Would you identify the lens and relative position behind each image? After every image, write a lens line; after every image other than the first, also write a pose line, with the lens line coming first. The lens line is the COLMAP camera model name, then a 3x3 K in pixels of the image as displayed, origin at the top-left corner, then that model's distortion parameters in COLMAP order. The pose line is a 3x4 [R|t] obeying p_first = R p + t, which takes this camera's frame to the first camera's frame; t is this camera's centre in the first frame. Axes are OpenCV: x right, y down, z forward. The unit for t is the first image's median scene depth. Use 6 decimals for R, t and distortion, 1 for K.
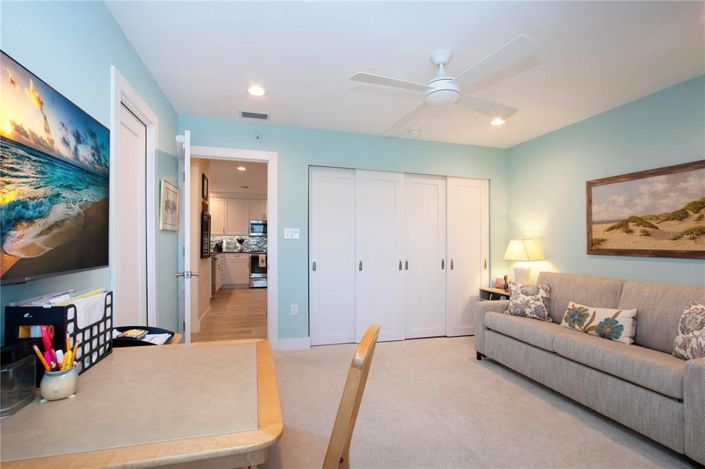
lens RADIAL K [[335.3, 0, 345.7], [0, 335.3, 248.4], [0, 0, 1]] dist [-0.004812, -0.002031]
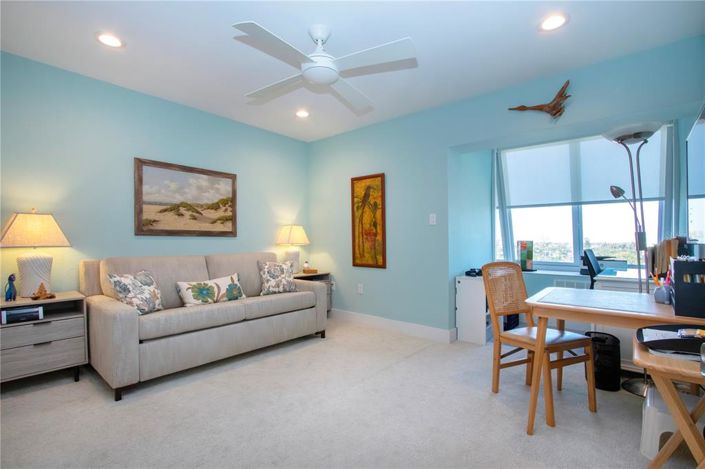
lens RADIAL K [[335.3, 0, 348.7], [0, 335.3, 233.9], [0, 0, 1]] dist [-0.004812, -0.002031]
pose [[-0.576070, 0.006782, 0.817372, -0.448346], [0.006088, 0.999973, -0.004007, 0.024321], [-0.817378, 0.002667, -0.576096, 1.215499]]
